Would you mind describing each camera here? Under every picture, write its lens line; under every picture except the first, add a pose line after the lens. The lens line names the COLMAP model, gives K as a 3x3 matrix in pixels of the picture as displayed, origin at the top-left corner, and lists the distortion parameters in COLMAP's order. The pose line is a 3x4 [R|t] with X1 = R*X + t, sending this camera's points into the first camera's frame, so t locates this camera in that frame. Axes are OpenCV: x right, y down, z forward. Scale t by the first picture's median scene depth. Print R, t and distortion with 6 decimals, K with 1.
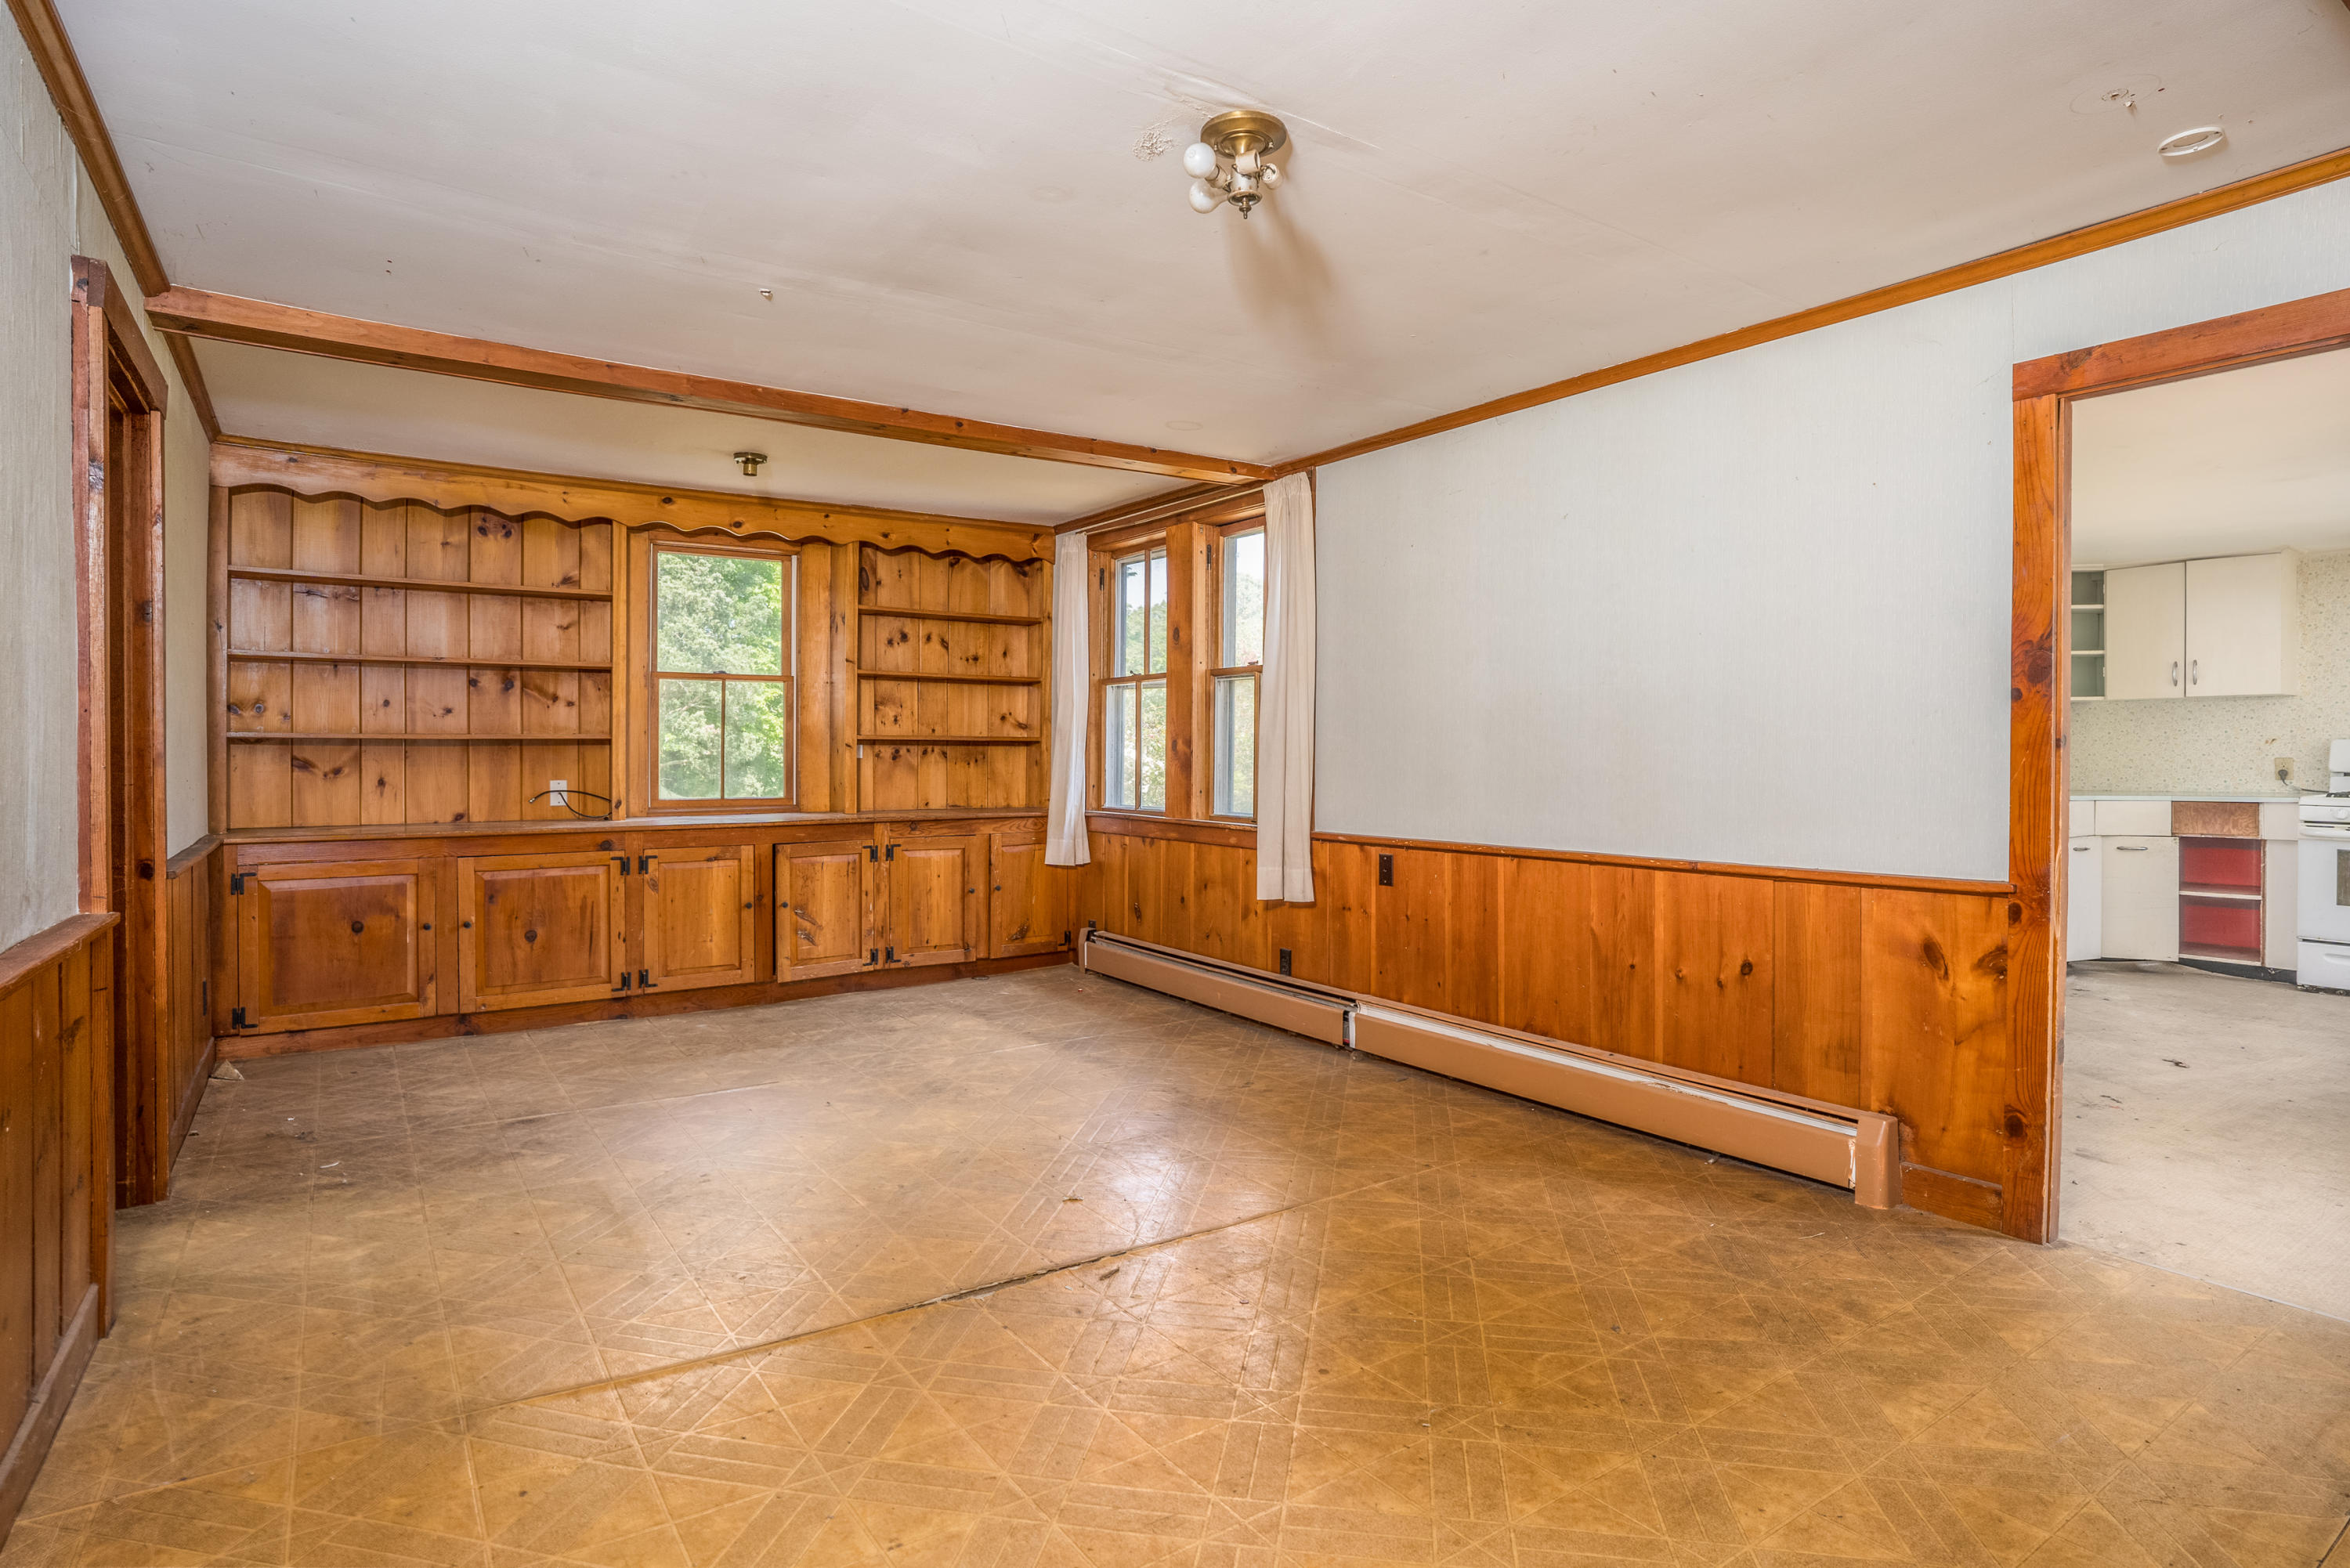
lens RADIAL K [[1233.6, 0, 1172.5], [0, 1233.6, 761.0], [0, 0, 1]] dist [-0.071067, 0.038341]
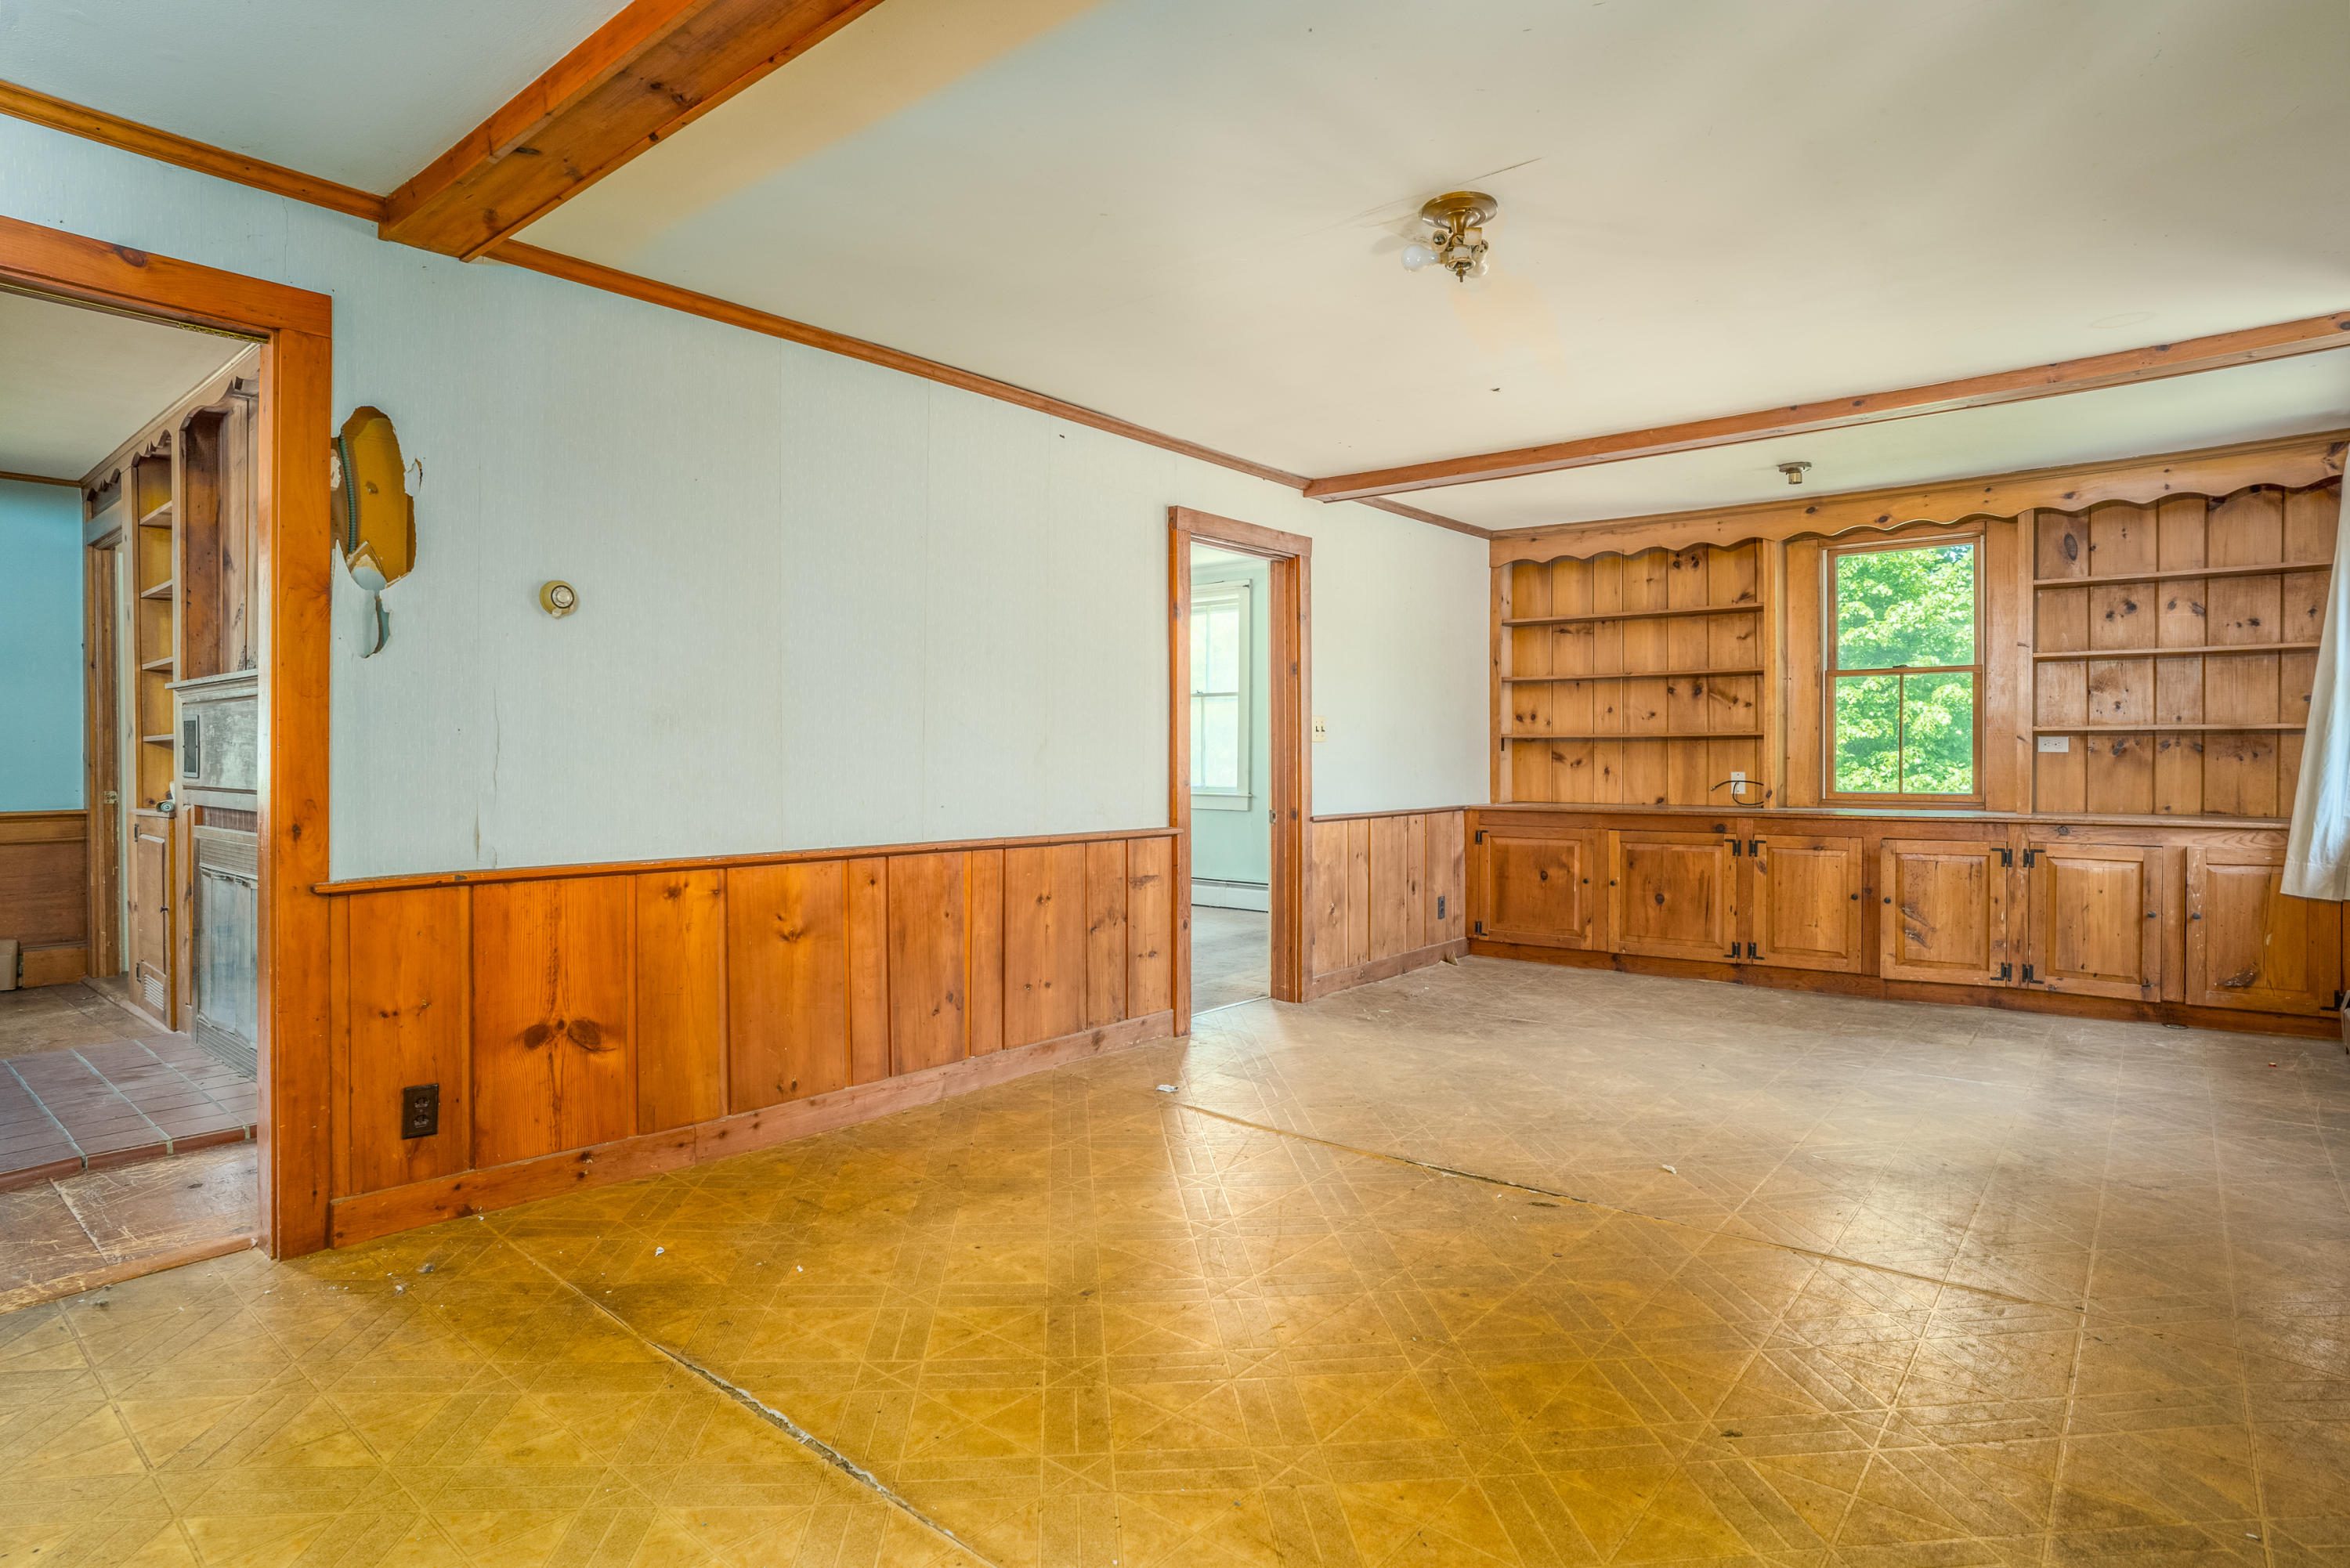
lens RADIAL K [[1233.6, 0, 1172.5], [0, 1233.6, 761.0], [0, 0, 1]] dist [-0.071067, 0.038341]
pose [[0.270185, 0.003952, -0.962800, 0.474855], [-0.003381, 0.999989, 0.003156, 0.004085], [0.962803, 0.002403, 0.270195, 0.185107]]
